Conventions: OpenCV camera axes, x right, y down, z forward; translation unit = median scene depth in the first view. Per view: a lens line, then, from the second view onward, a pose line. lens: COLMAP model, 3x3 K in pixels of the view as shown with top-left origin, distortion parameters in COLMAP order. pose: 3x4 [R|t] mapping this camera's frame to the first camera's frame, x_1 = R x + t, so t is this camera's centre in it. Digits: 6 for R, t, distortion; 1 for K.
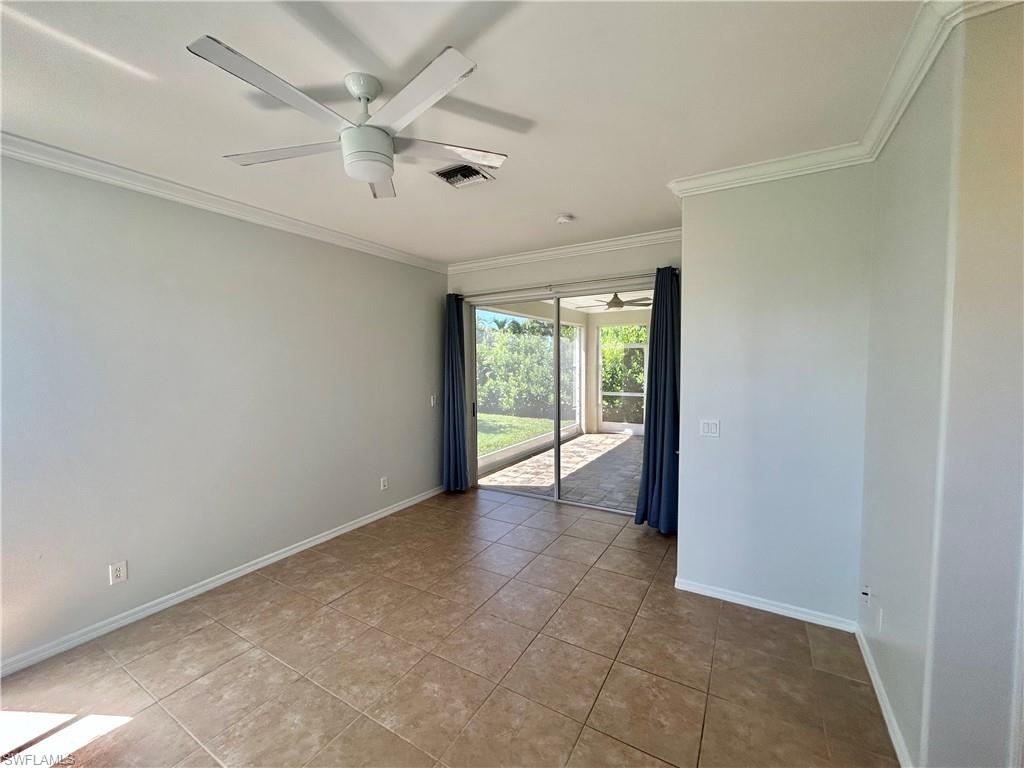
lens RADIAL K [[414.0, 0, 505.3], [0, 414.0, 389.8], [0, 0, 1]] dist [-0.000564, -0.000060]
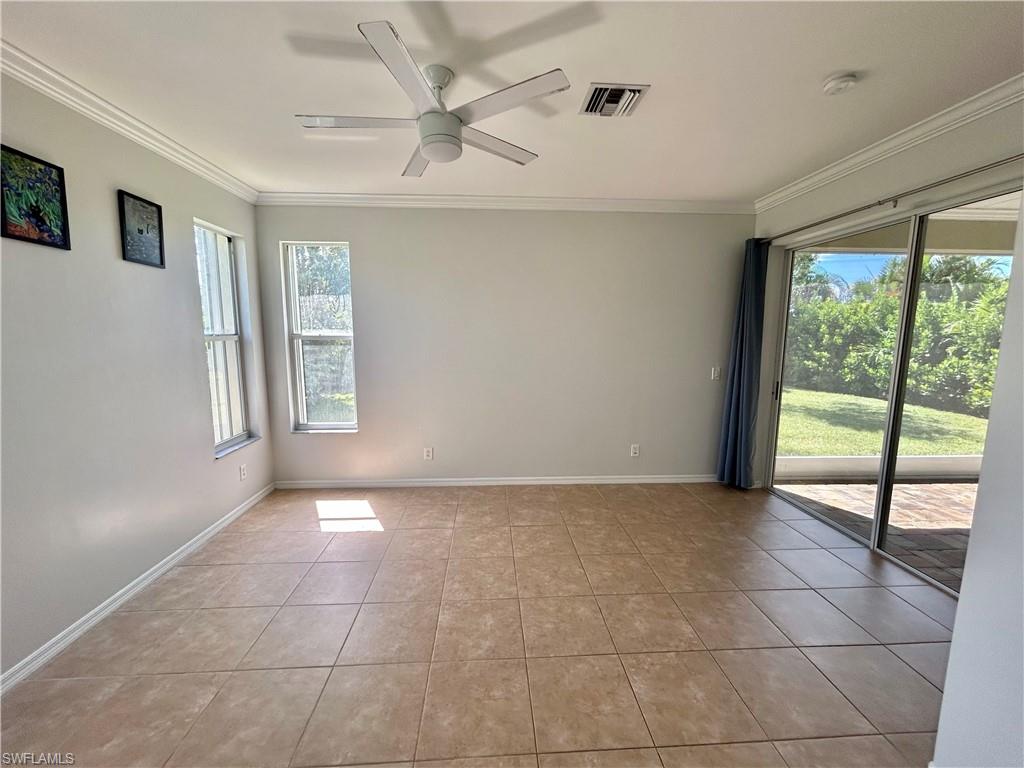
lens RADIAL K [[414.0, 0, 511.0], [0, 414.0, 385.0], [0, 0, 1]] dist [-0.000564, -0.000060]
pose [[0.560052, 0.120233, -0.819686, 0.339813], [-0.066504, 0.992744, 0.100179, -0.006200], [0.825784, -0.001593, 0.563984, 0.216540]]
